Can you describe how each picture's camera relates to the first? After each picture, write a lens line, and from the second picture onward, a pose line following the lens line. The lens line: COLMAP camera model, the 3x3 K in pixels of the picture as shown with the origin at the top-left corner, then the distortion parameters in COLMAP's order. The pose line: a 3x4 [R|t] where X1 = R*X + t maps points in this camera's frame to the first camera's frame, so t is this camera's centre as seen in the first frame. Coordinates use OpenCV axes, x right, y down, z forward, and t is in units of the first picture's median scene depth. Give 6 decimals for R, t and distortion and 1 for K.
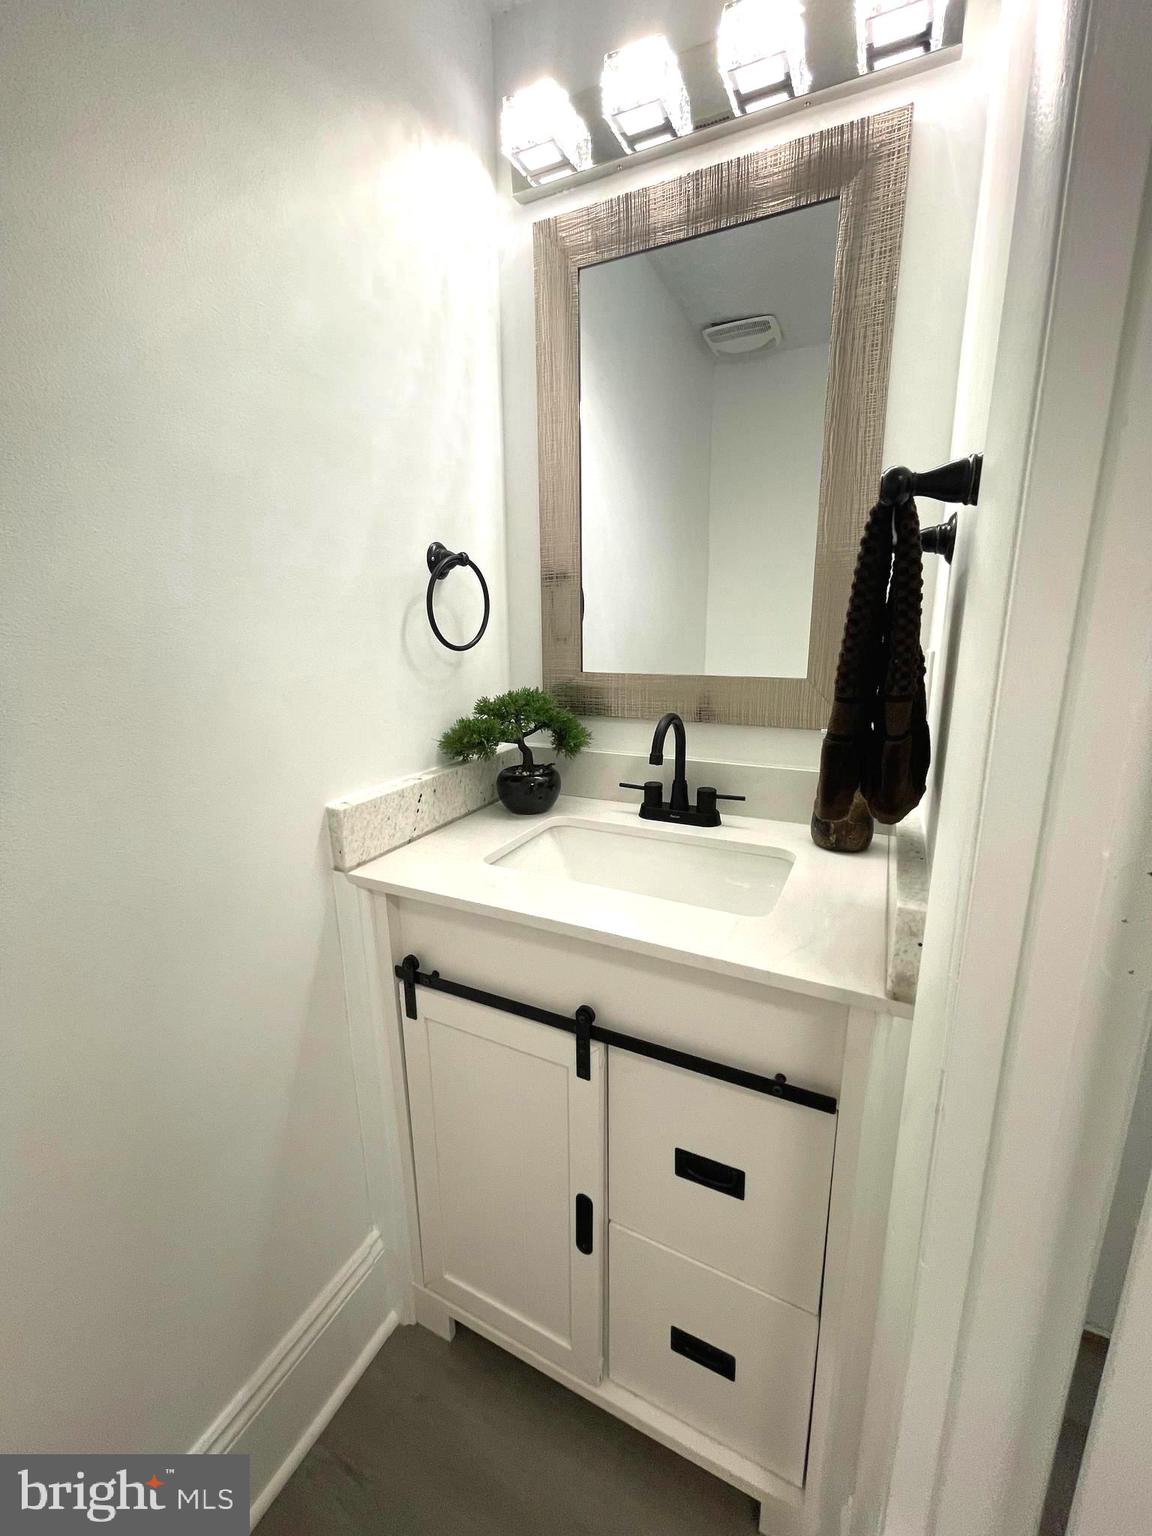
lens RADIAL K [[622.9, 0, 579.0], [0, 622.9, 764.7], [0, 0, 1]] dist [0.002213, 0.000396]
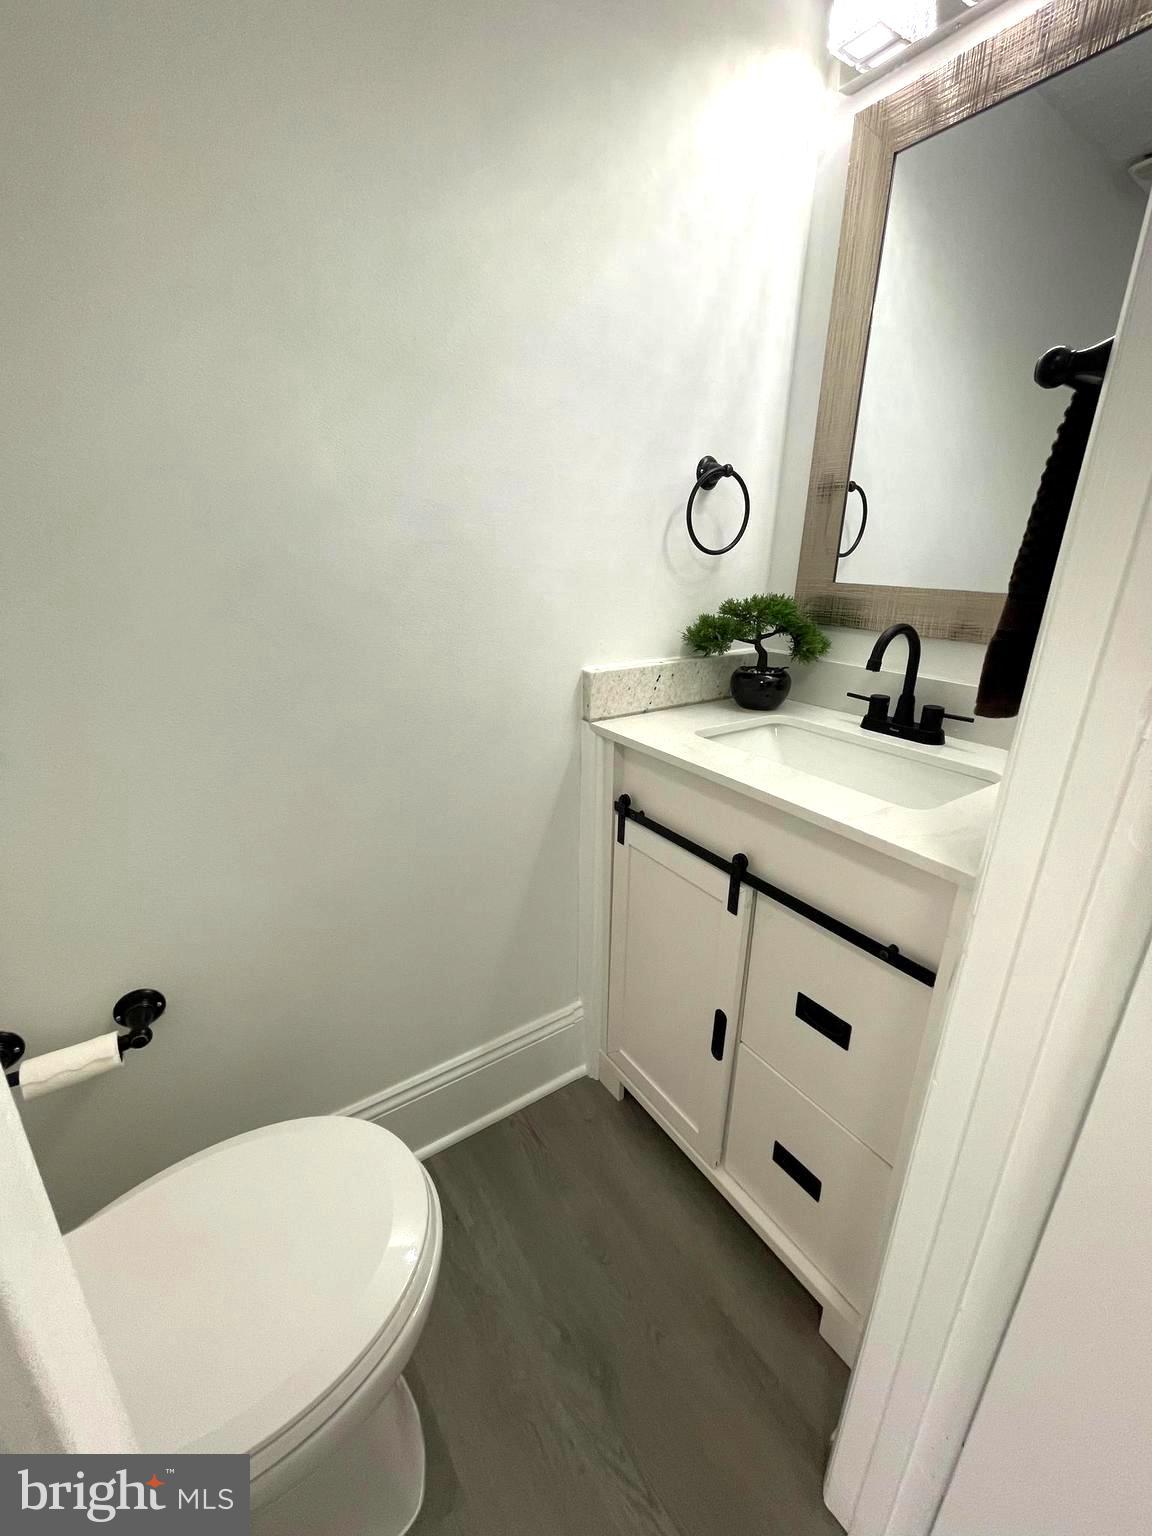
lens RADIAL K [[622.9, 0, 578.2], [0, 622.9, 765.6], [0, 0, 1]] dist [0.002213, 0.000396]
pose [[0.869596, 0.185240, -0.457700, 0.194129], [-0.137193, 0.981106, 0.136416, 0.077003], [0.474322, -0.055834, 0.878579, -0.147345]]
